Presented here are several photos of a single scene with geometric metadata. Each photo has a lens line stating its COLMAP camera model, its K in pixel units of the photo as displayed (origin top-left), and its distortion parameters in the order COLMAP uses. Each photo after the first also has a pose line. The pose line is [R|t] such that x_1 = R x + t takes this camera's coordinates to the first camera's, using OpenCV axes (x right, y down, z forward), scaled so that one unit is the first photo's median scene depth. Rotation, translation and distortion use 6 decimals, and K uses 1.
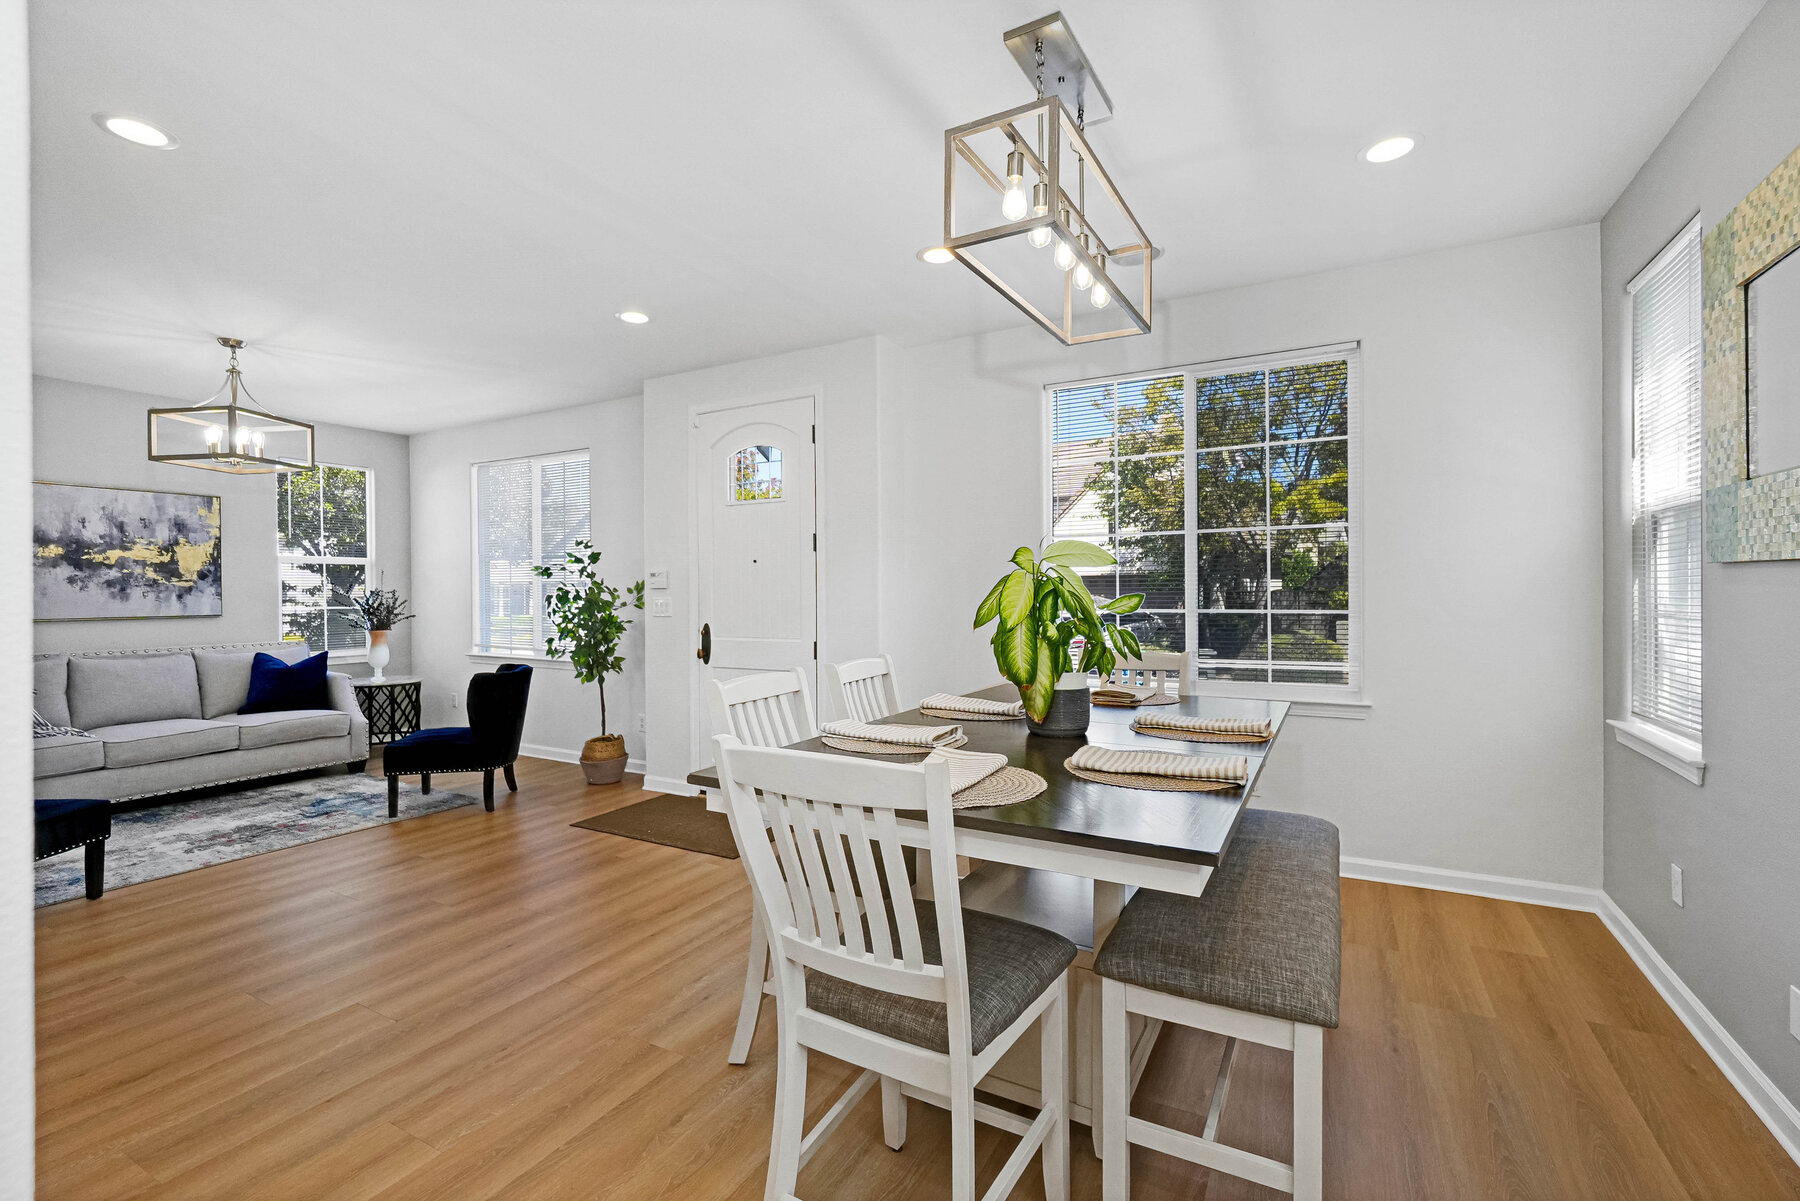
lens RADIAL K [[784.1, 0, 898.1], [0, 784.1, 599.2], [0, 0, 1]] dist [-0.005210, 0.002238]
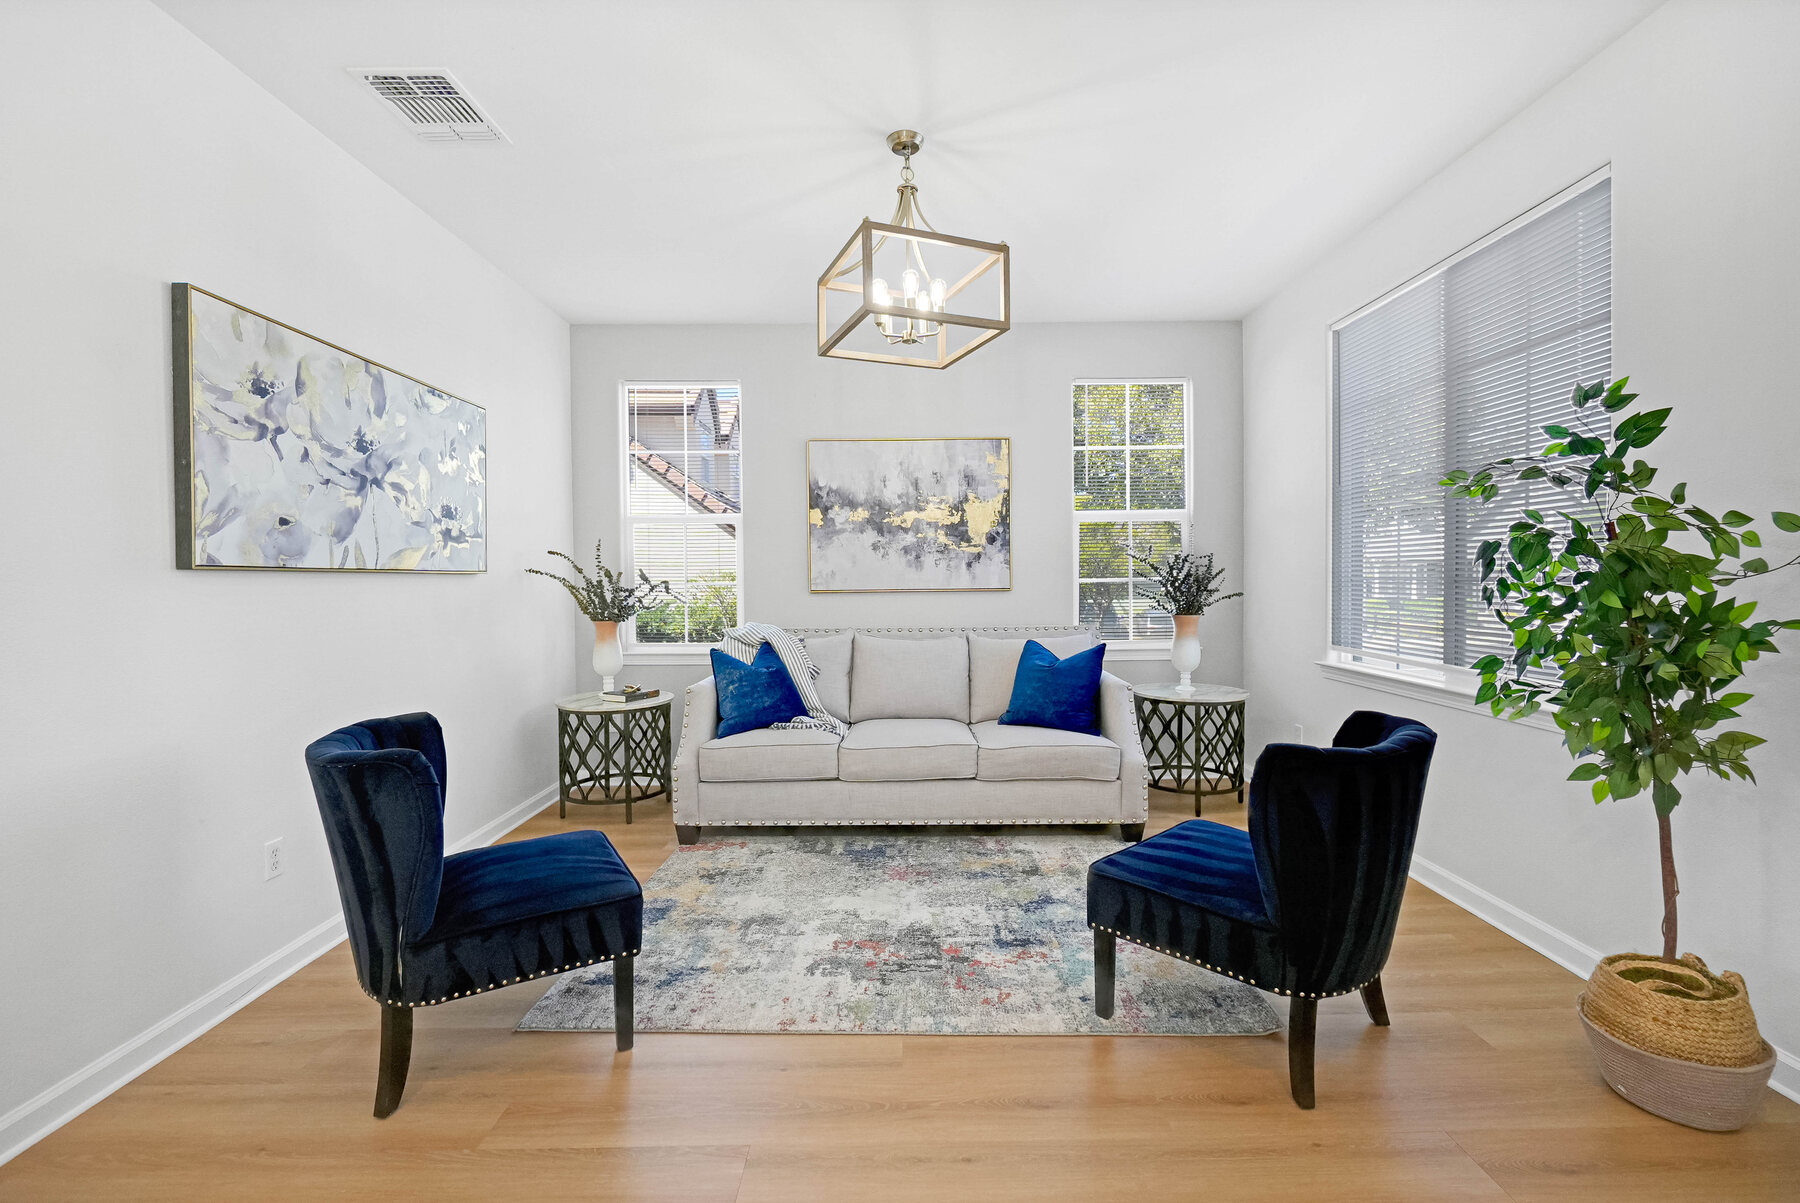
lens RADIAL K [[784.1, 0, 894.8], [0, 784.1, 594.9], [0, 0, 1]] dist [-0.005210, 0.002238]
pose [[0.488238, 0.017505, -0.872535, -0.249883], [-0.001045, 0.999810, 0.019474, 0.012374], [0.872710, -0.008596, 0.488163, 0.553130]]
